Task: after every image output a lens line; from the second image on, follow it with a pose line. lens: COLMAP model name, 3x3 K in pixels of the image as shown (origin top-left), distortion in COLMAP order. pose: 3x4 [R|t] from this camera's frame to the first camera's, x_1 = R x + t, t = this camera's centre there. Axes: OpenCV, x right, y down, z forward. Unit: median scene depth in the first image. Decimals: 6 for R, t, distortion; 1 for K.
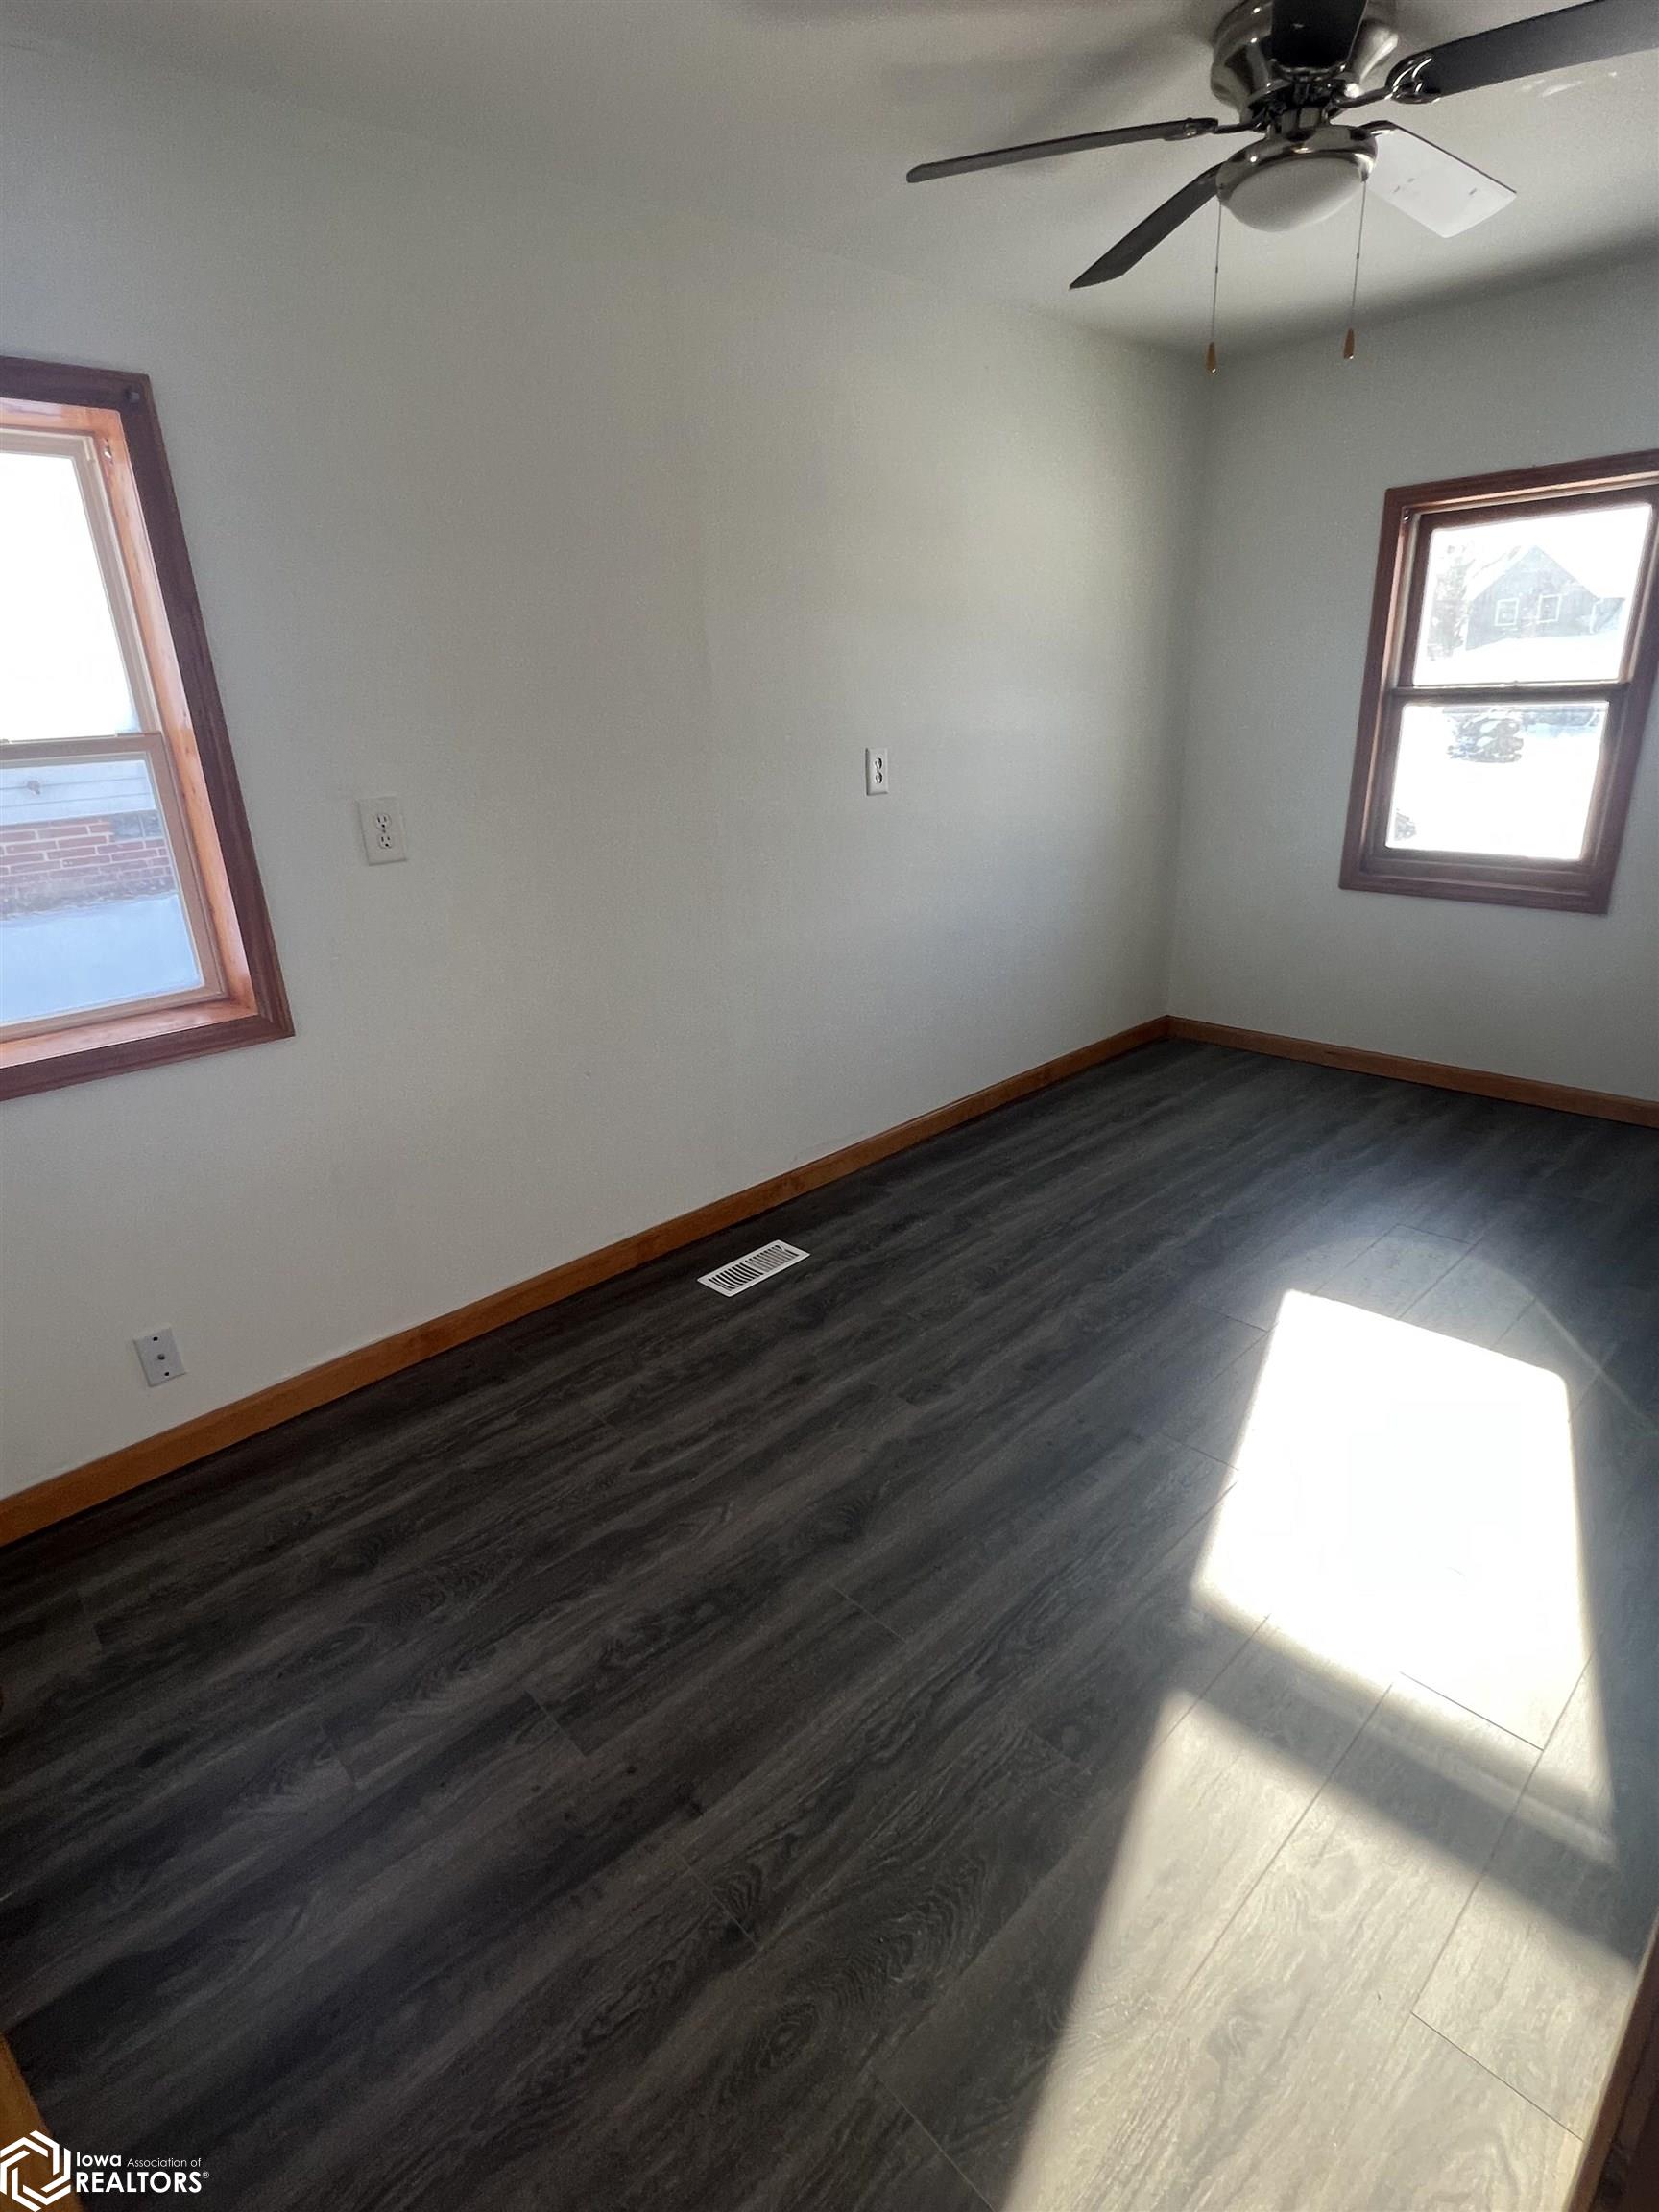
lens RADIAL K [[1115.3, 0, 832.7], [0, 1115.3, 1103.8], [0, 0, 1]] dist [0.006991, 0.000467]
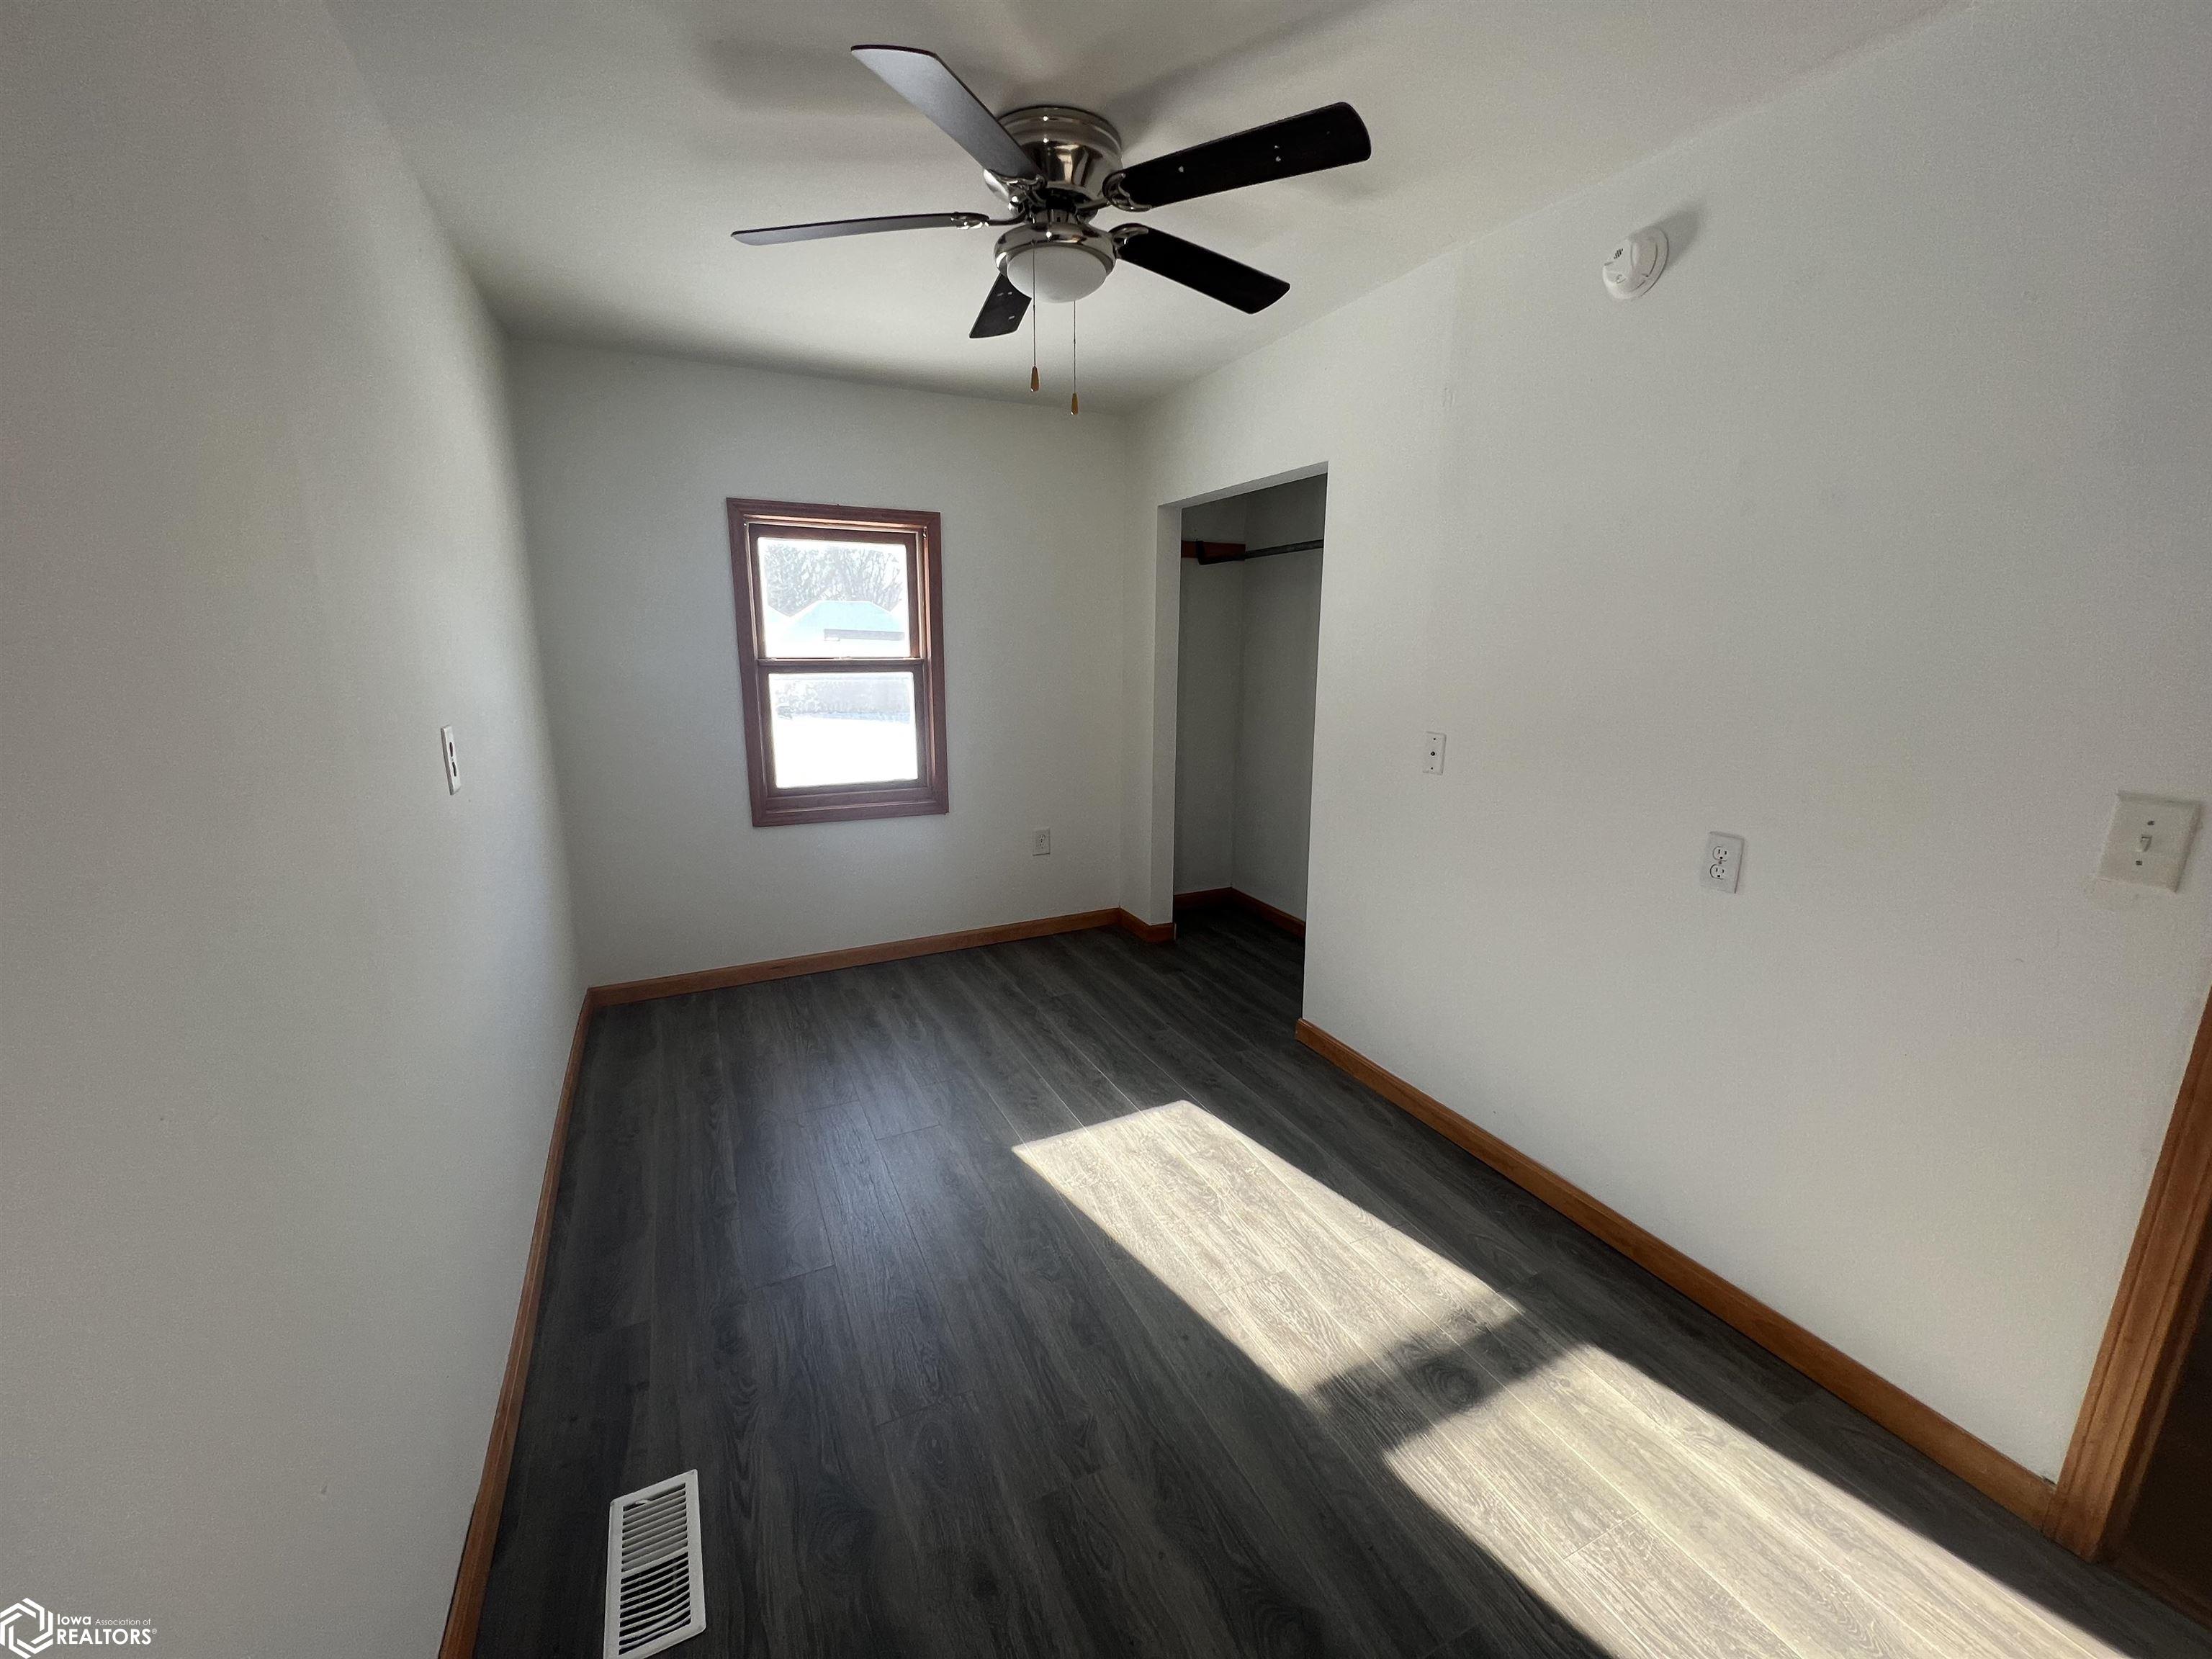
lens RADIAL K [[877.5, 0, 1105.8], [0, 877.5, 832.3], [0, 0, 1]] dist [-0.000808, -0.000129]
pose [[0.310101, -0.163433, 0.936550, -0.302394], [0.315314, 0.947034, 0.060859, -0.143882], [-0.896891, 0.276435, 0.345209, 0.414151]]
